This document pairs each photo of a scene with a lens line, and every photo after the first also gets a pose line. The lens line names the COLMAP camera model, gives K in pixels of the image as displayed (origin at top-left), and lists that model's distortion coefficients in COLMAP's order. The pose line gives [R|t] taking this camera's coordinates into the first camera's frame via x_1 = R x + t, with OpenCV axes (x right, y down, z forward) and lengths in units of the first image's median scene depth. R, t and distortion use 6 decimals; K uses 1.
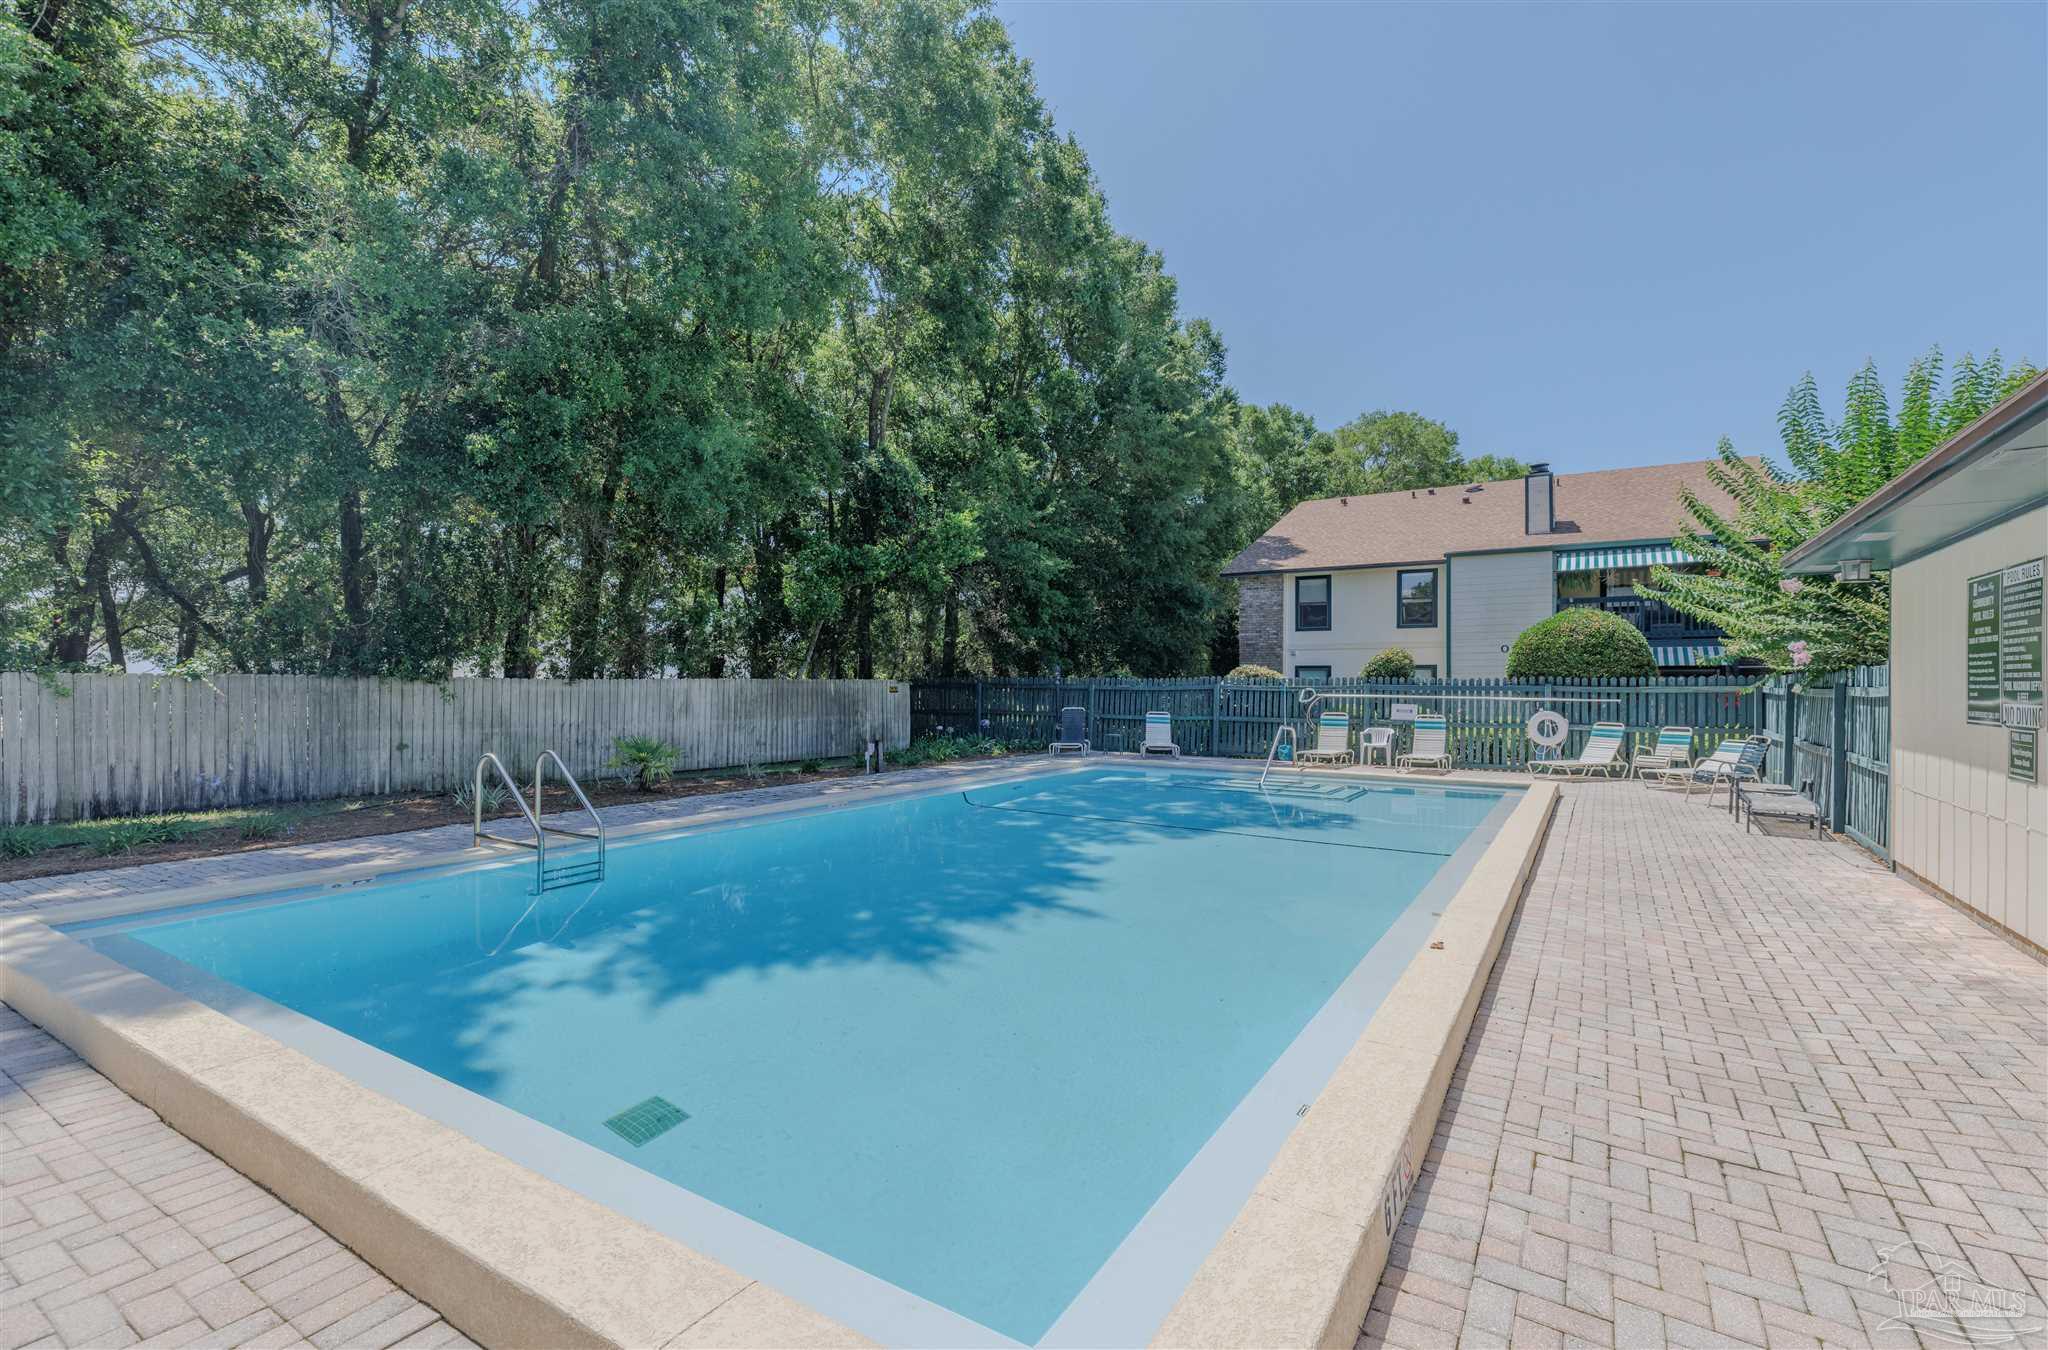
lens RADIAL K [[929.7, 0, 1024.0], [0, 929.7, 675.0], [0, 0, 1]] dist [-0.000826, -0.000082]
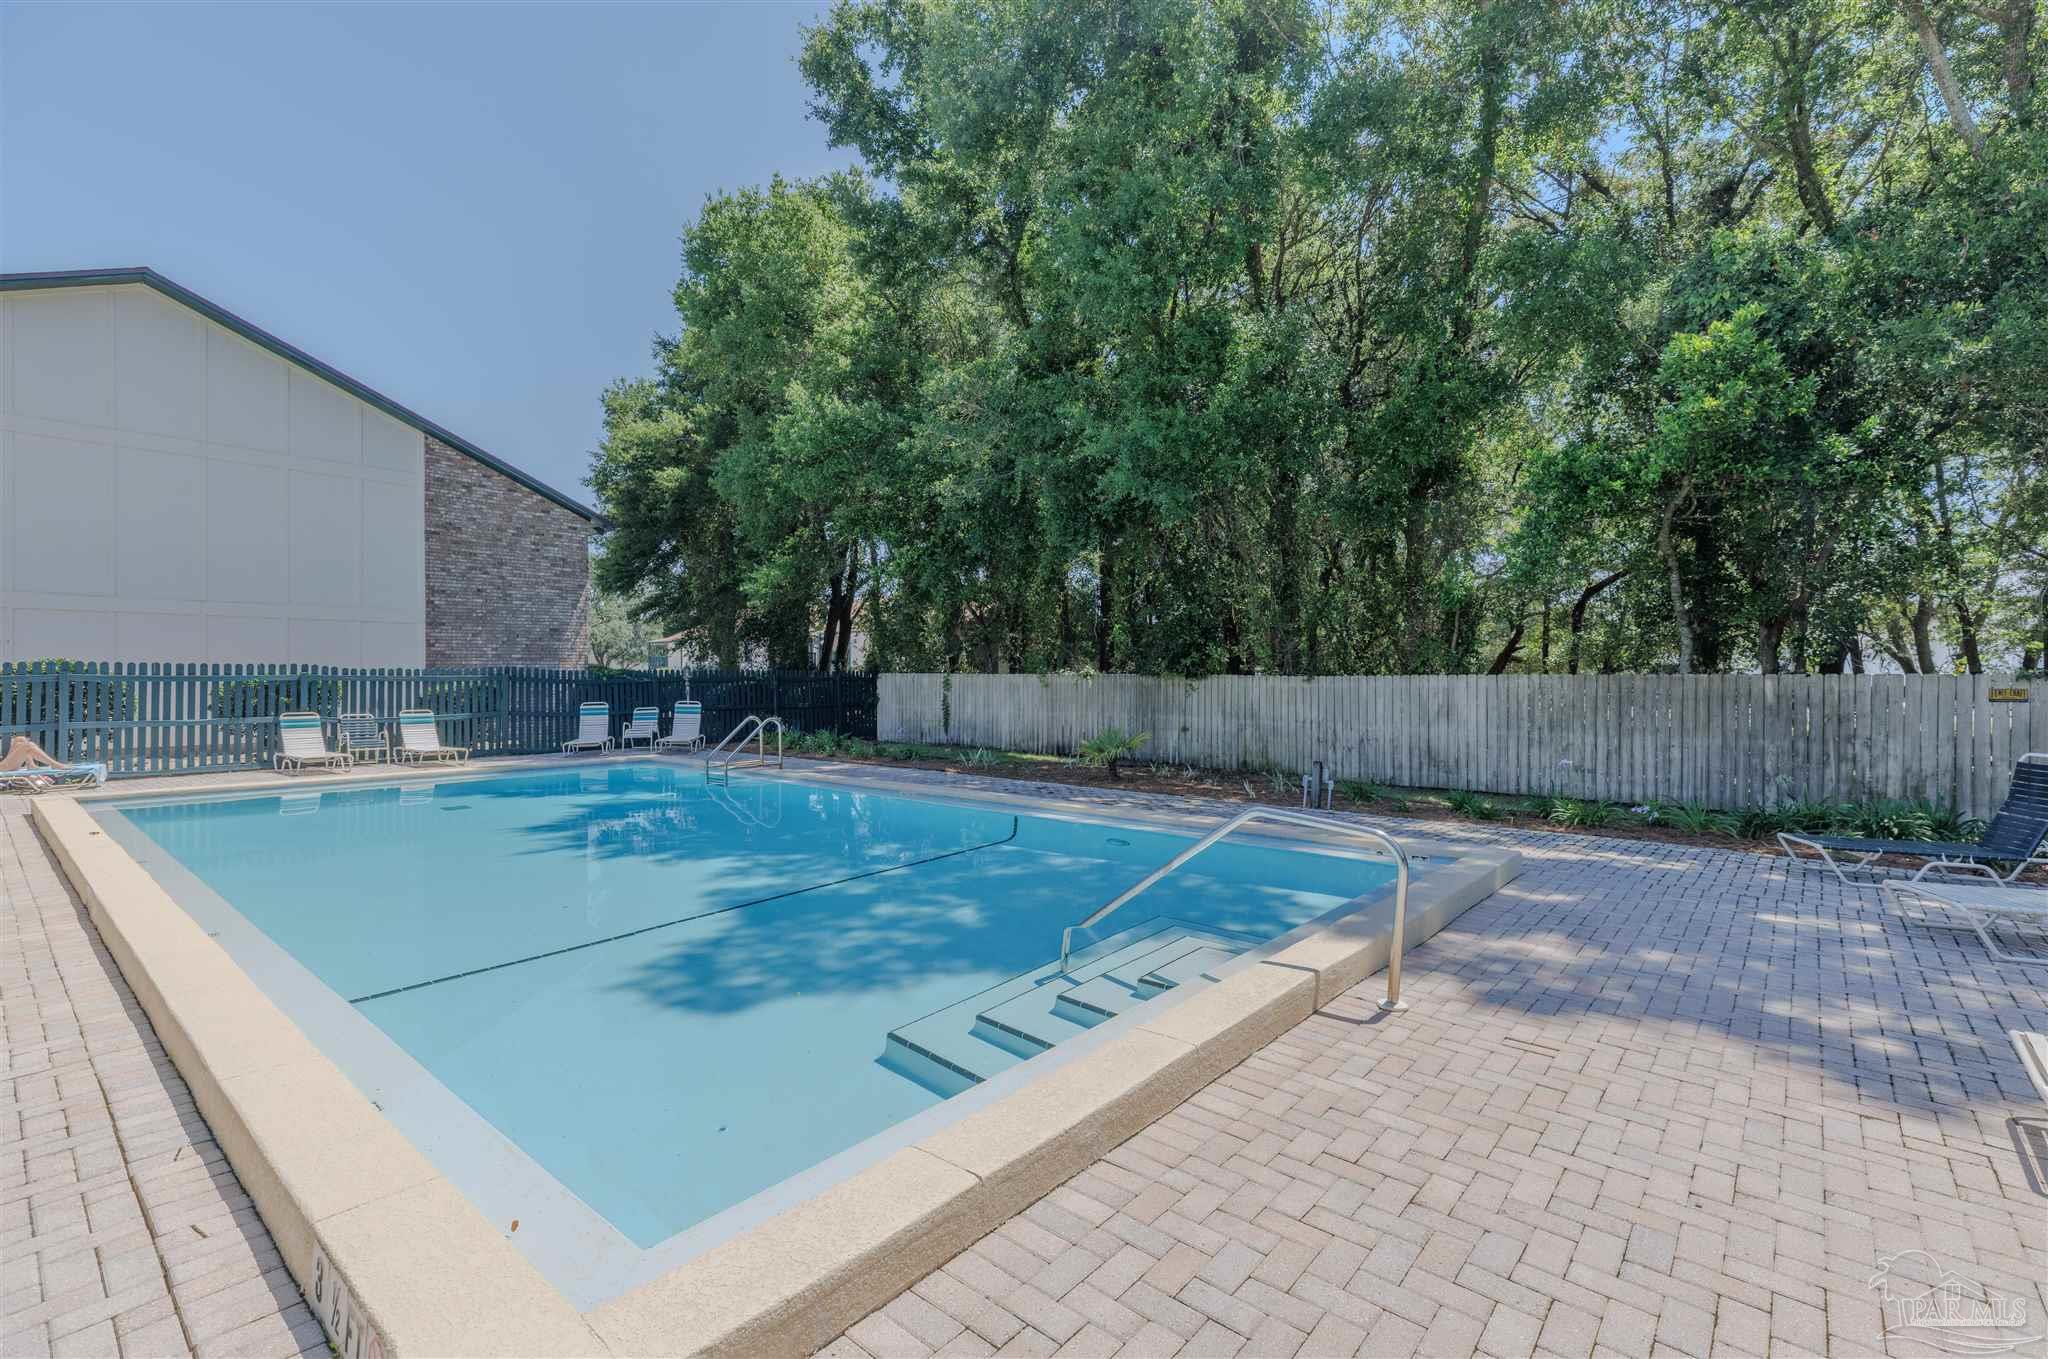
lens RADIAL K [[916.6, 0, 1024.0], [0, 916.6, 679.5], [0, 0, 1]] dist [0.007173, -0.000276]
pose [[-0.158280, -0.011944, -0.987322, 0.581683], [-0.003091, 0.999928, -0.011601, 0.022273], [0.987389, 0.001216, -0.158305, 0.924480]]
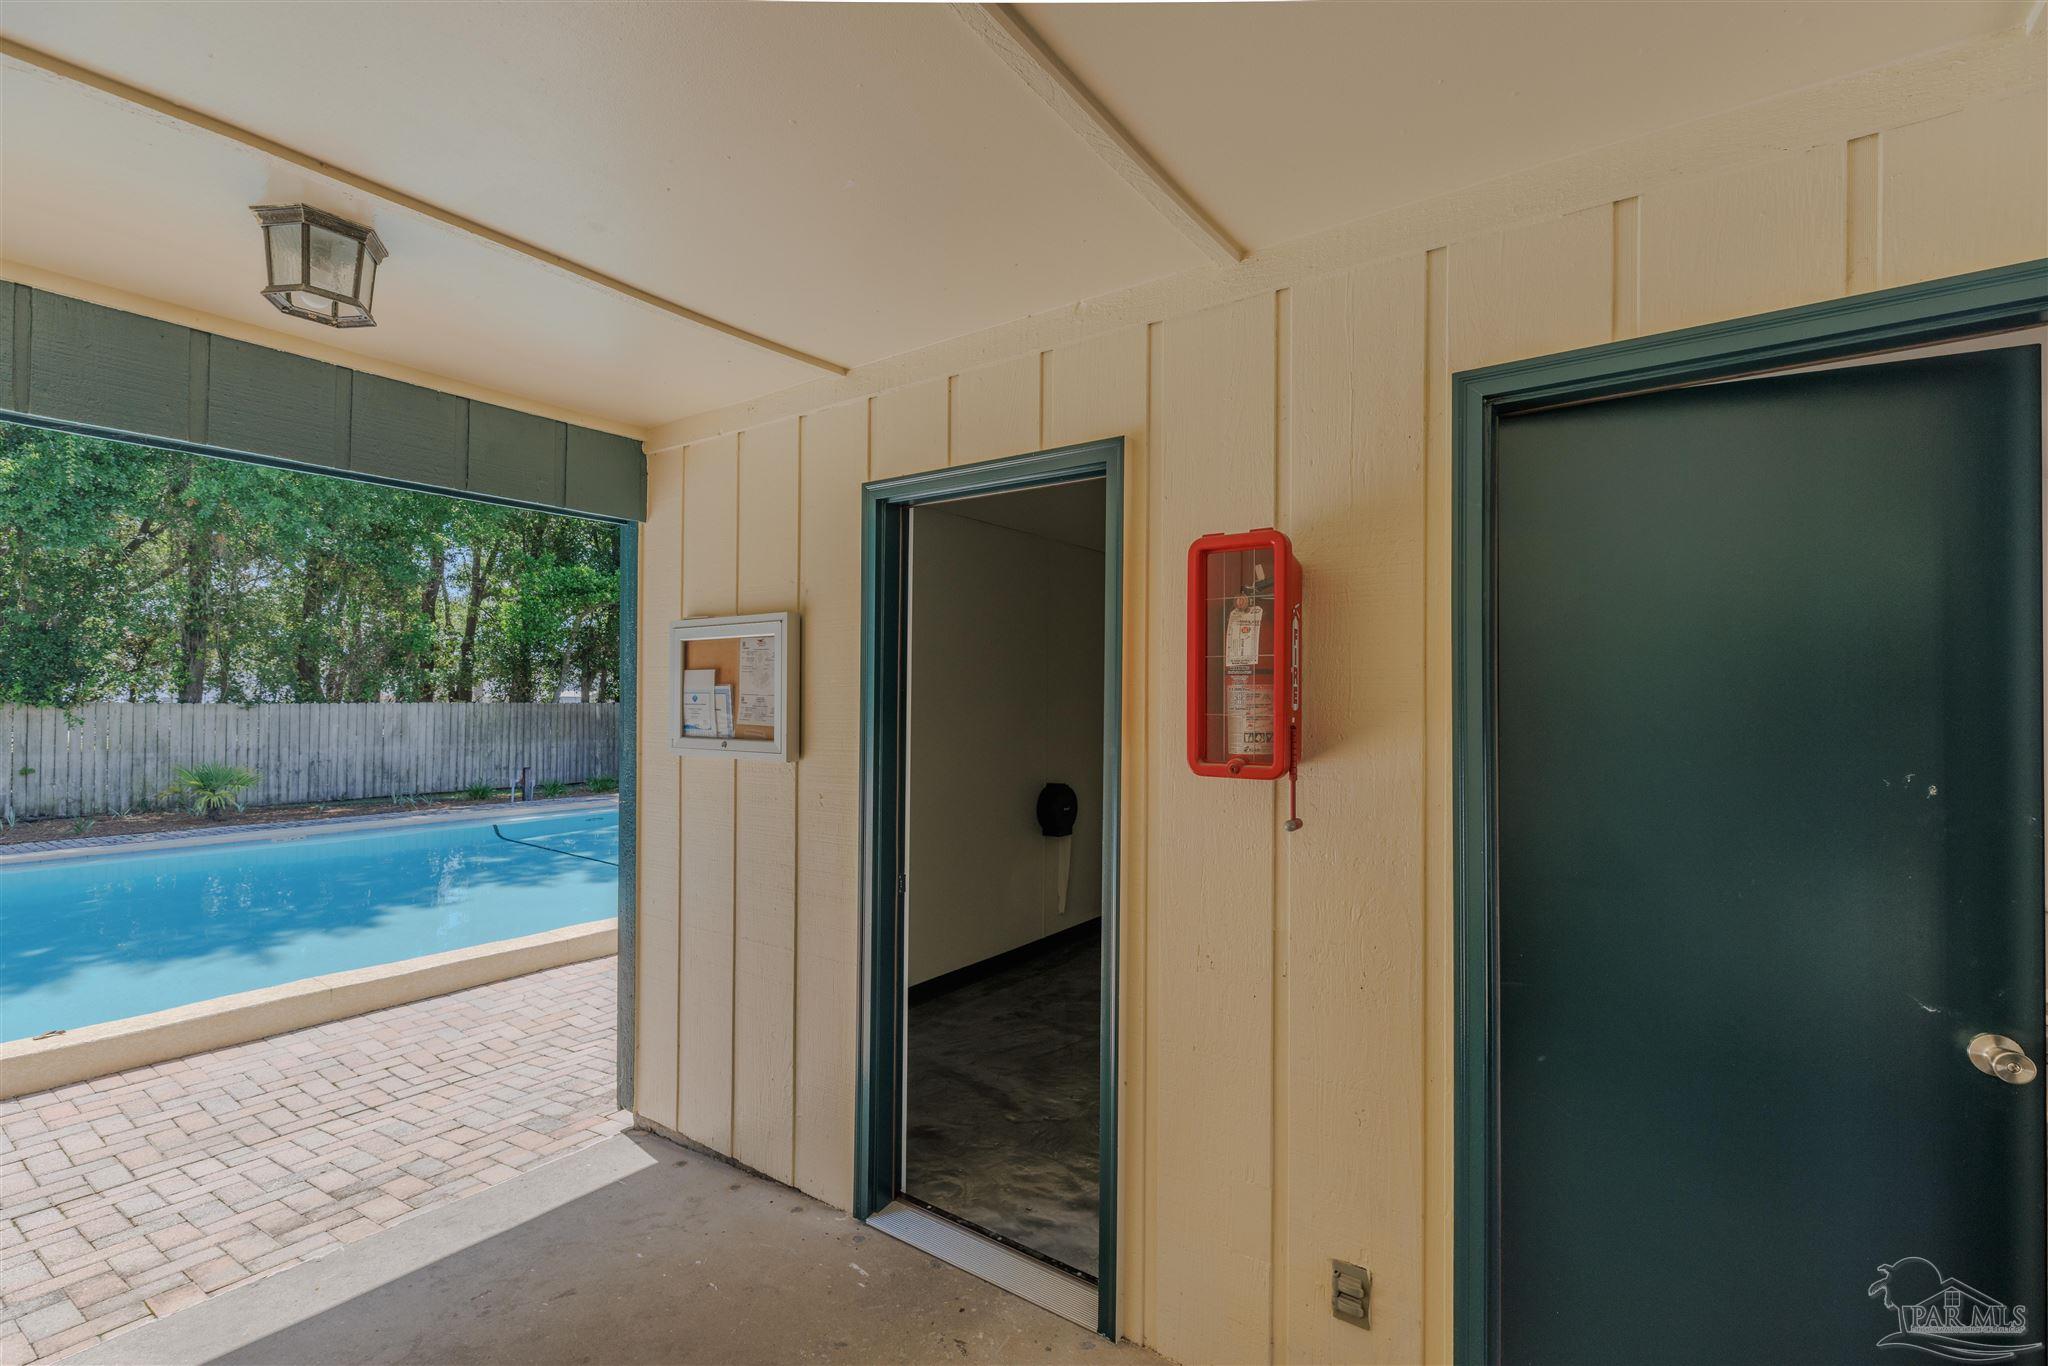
lens RADIAL K [[918.7, 0, 1015.3], [0, 918.7, 686.7], [0, 0, 1]] dist [0.001541, 0.000174]
pose [[0.997312, -0.000313, -0.073271, 0.440637], [-0.000328, 0.999962, -0.008736, -0.005799], [0.073271, 0.008736, 0.997274, 0.081741]]
